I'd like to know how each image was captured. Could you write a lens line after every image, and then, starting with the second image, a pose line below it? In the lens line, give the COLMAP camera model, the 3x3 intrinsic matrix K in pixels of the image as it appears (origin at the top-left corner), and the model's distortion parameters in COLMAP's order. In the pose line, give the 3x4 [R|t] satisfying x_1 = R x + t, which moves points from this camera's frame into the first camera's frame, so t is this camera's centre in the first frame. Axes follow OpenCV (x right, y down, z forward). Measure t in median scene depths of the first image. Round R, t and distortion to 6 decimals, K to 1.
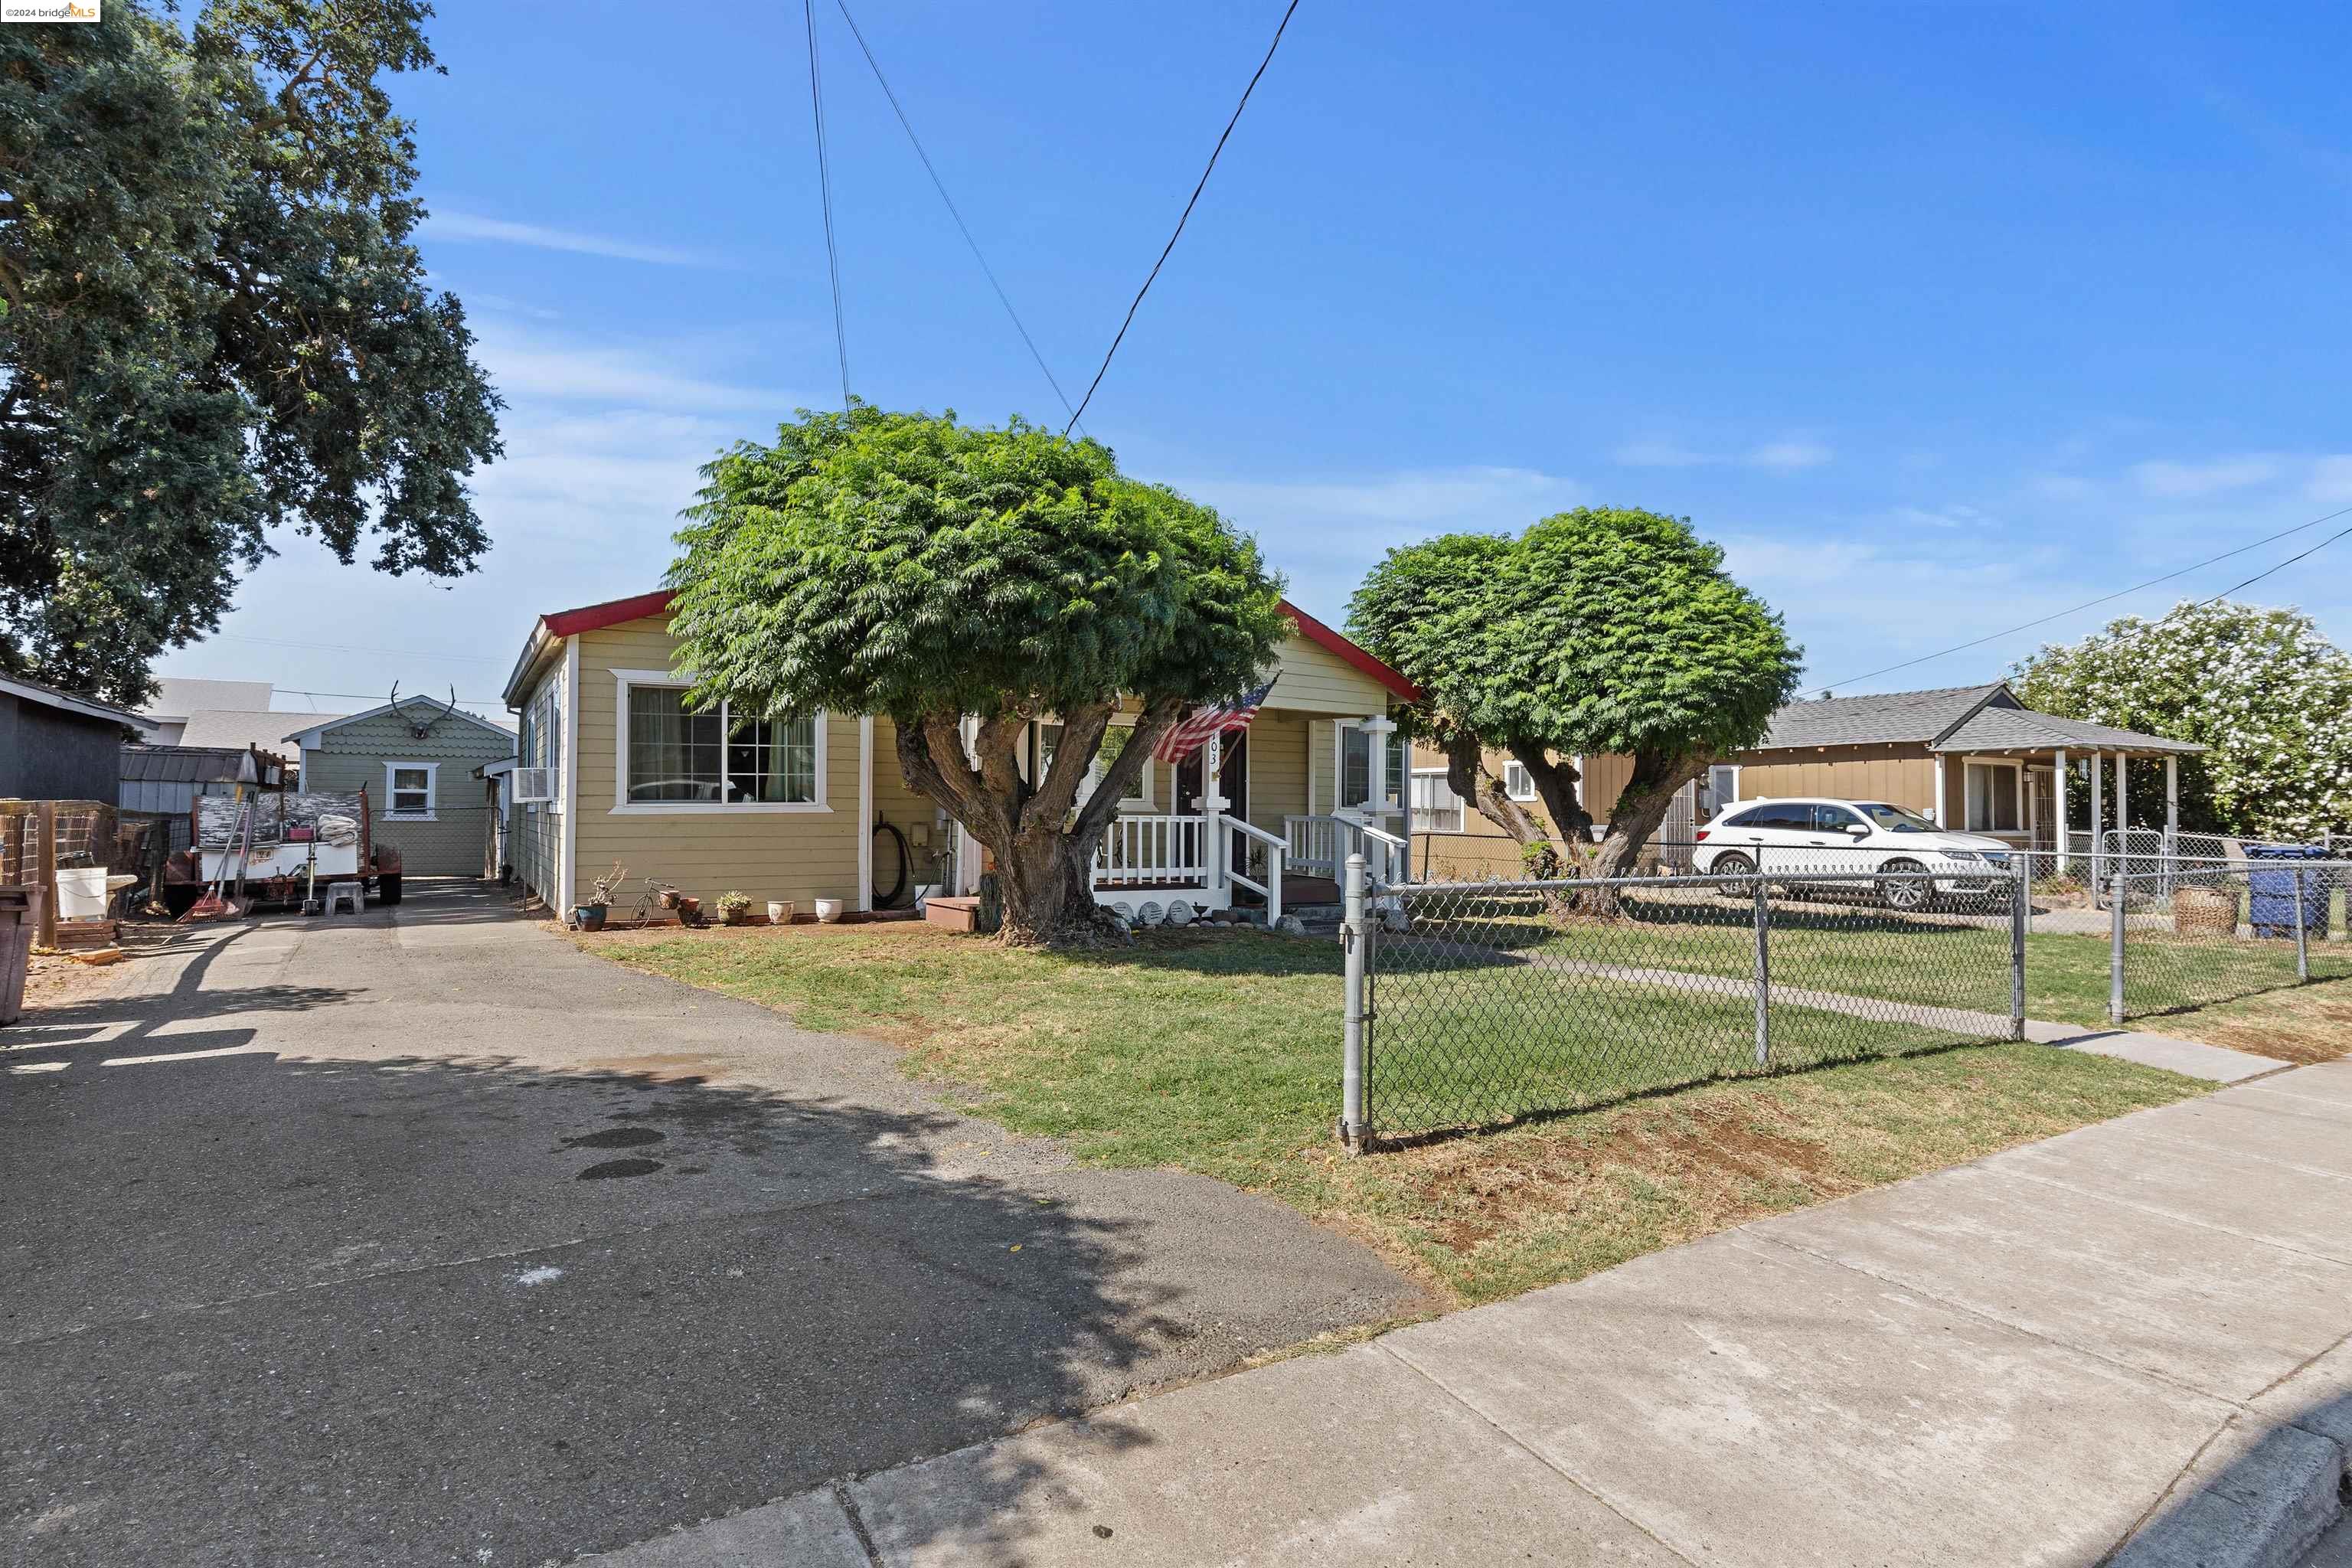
lens RADIAL K [[1200.7, 0, 1185.5], [0, 1200.7, 771.8], [0, 0, 1]] dist [-0.002503, -0.000982]
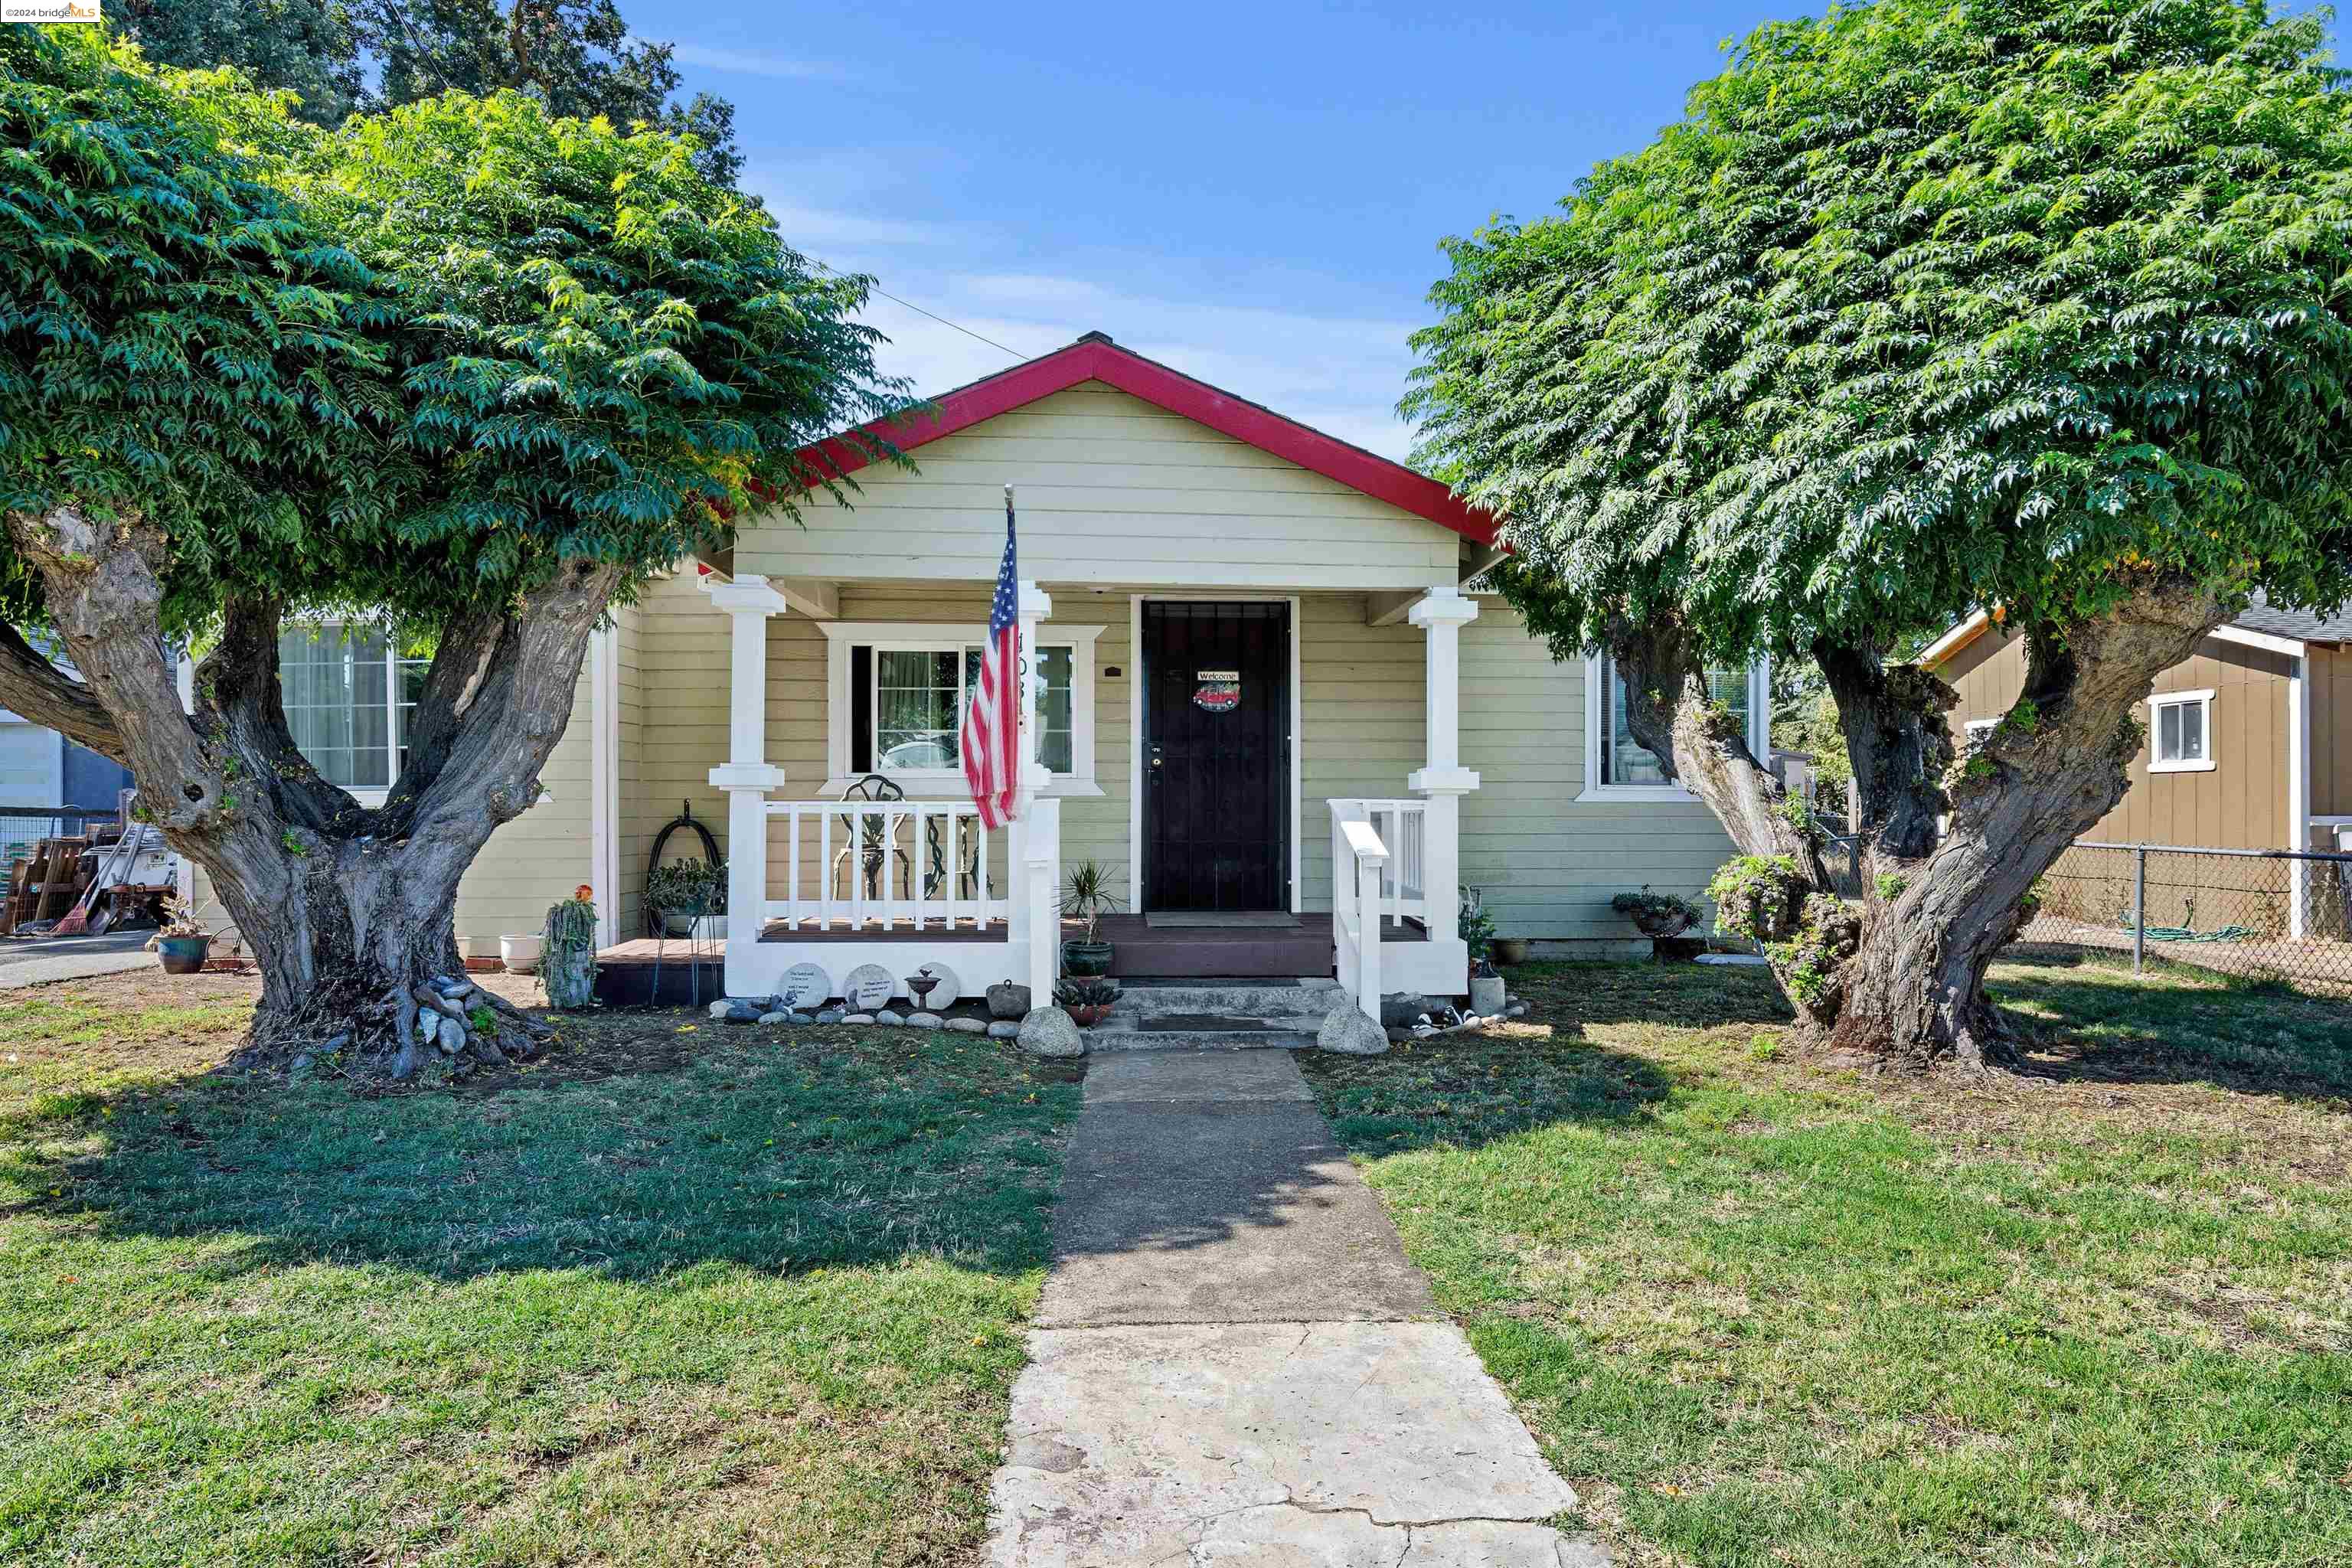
lens RADIAL K [[1373.7, 0, 1175.3], [0, 1373.7, 792.8], [0, 0, 1]] dist [-0.003634, -0.000308]
pose [[0.878979, -0.014415, -0.476643, 0.357237], [0.025123, 0.999555, 0.016101, 0.025198], [0.476199, -0.026127, 0.878950, 0.513150]]
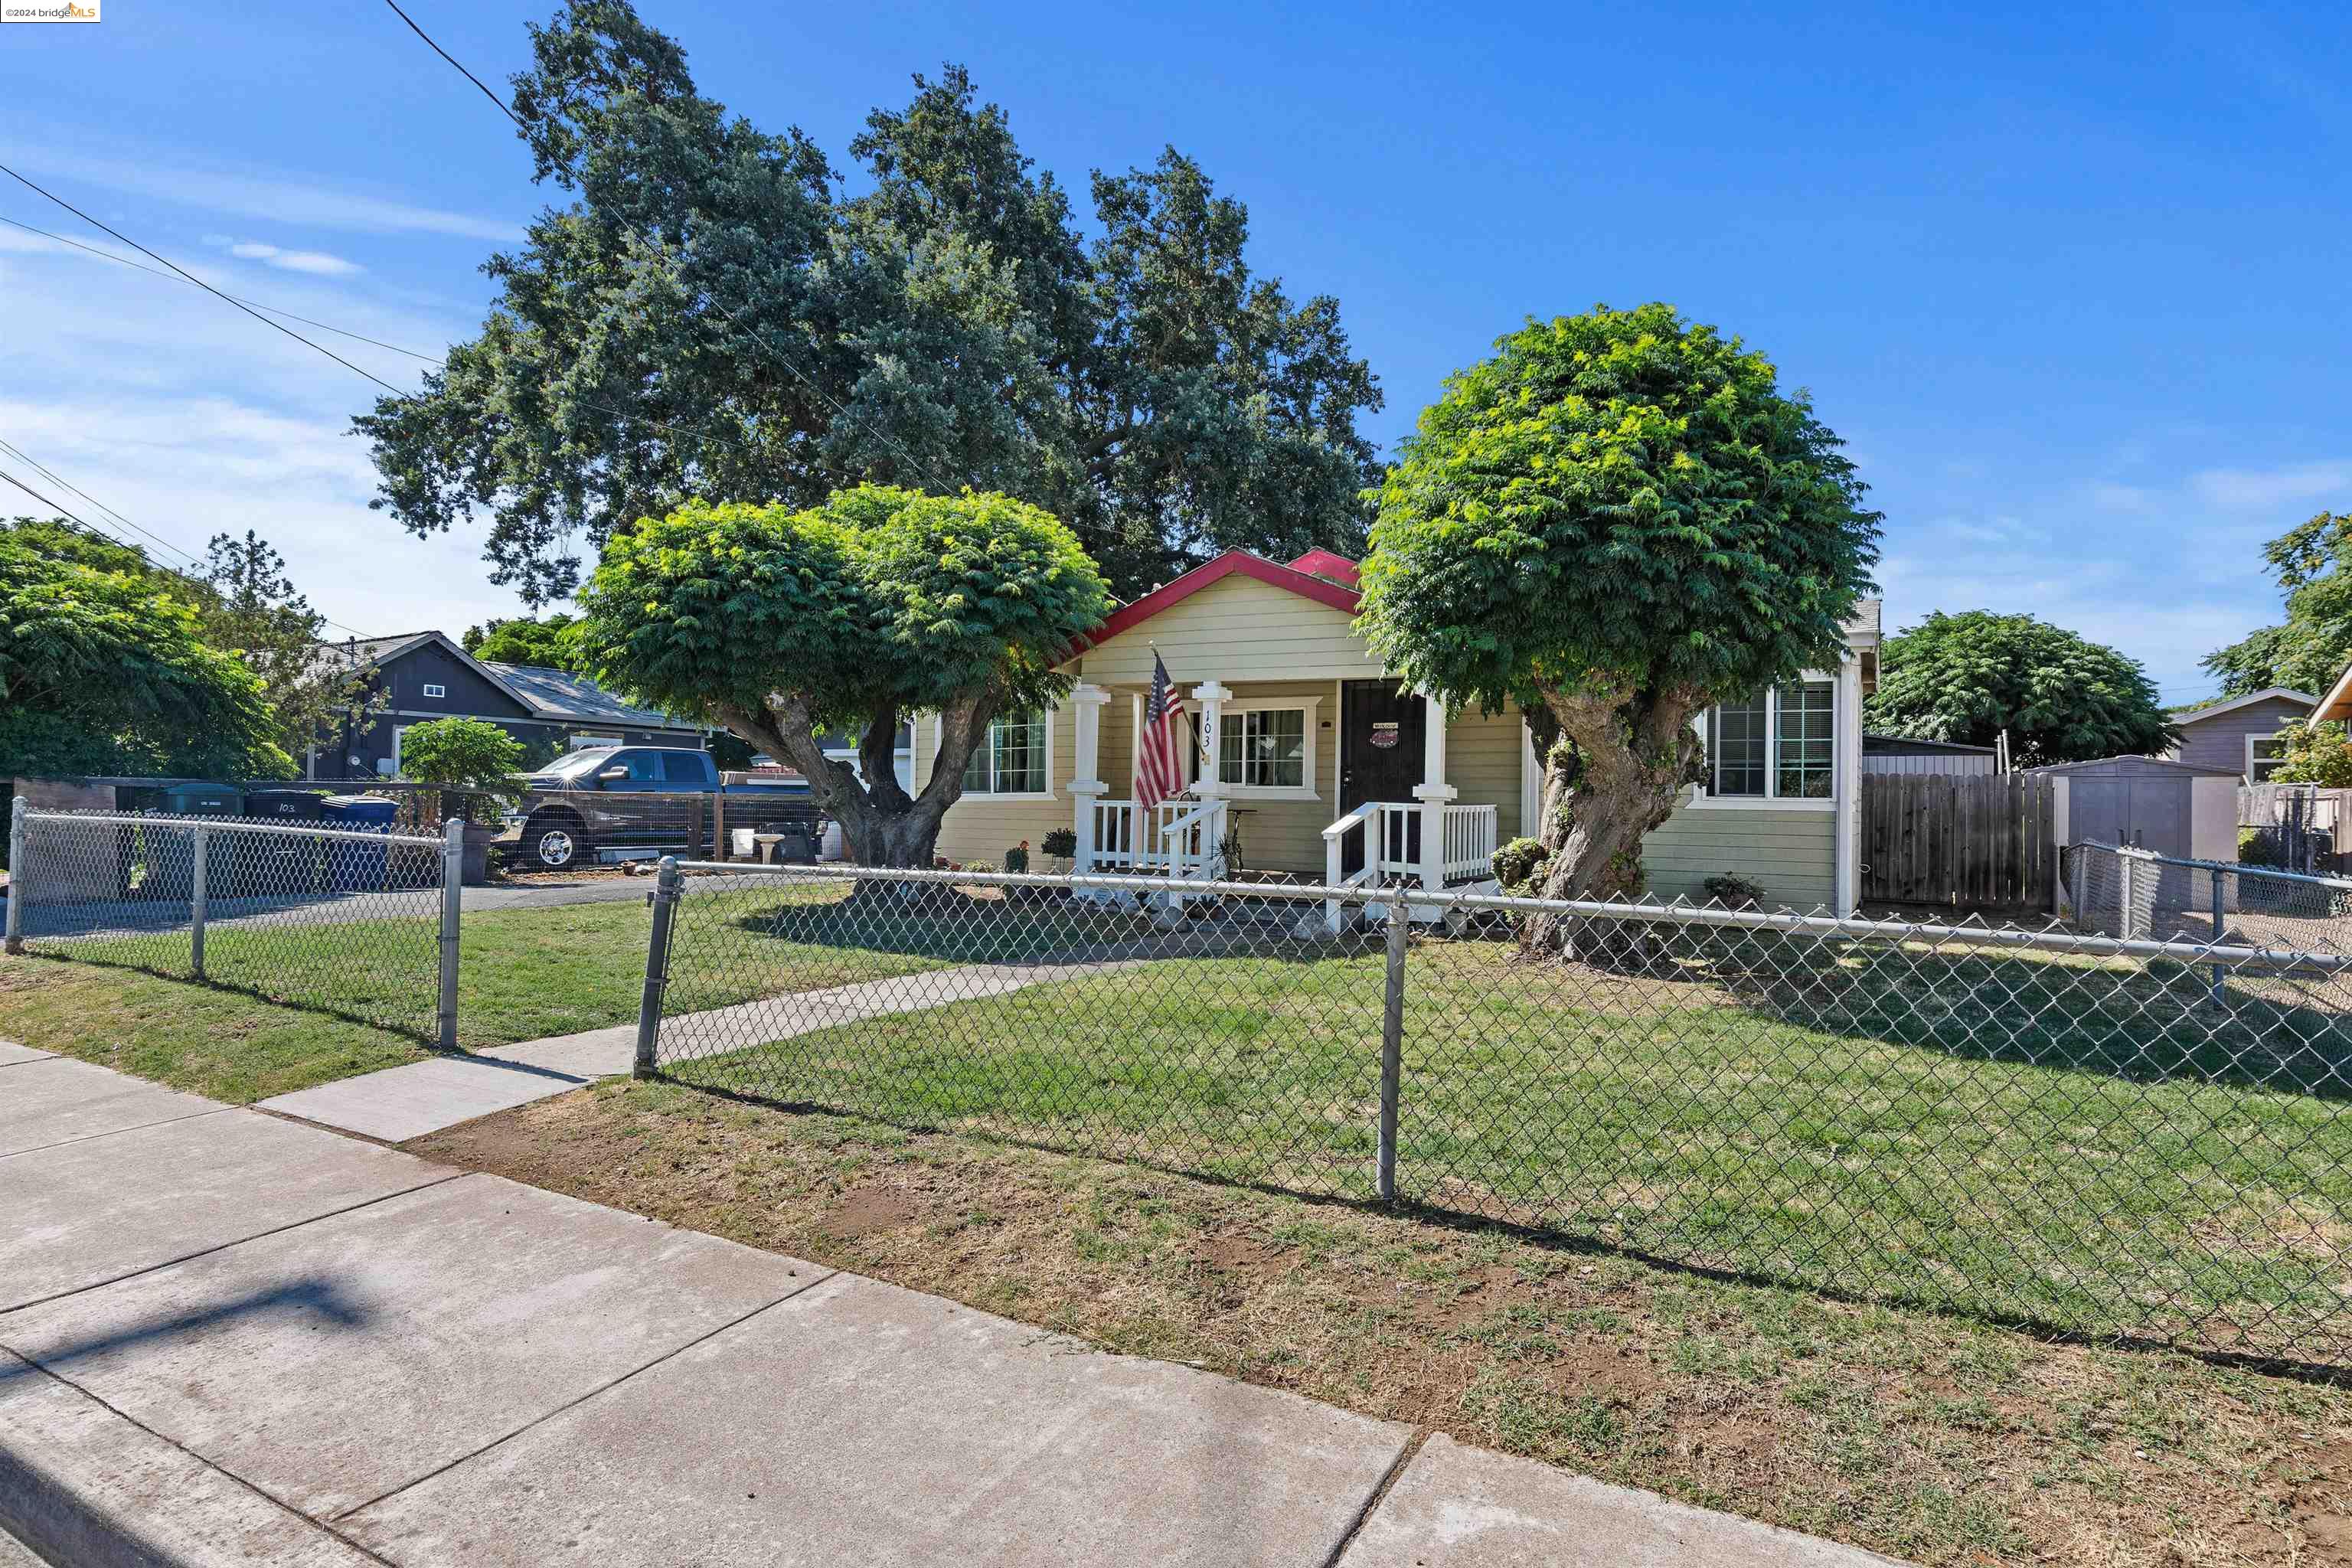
lens RADIAL K [[1200.7, 0, 1192.8], [0, 1200.7, 800.0], [0, 0, 1]] dist [-0.002503, -0.000982]
pose [[0.499996, -0.007433, -0.865996, 0.829943], [0.019769, 0.999801, 0.002832, 0.032429], [0.865802, -0.018536, 0.500044, 0.514794]]
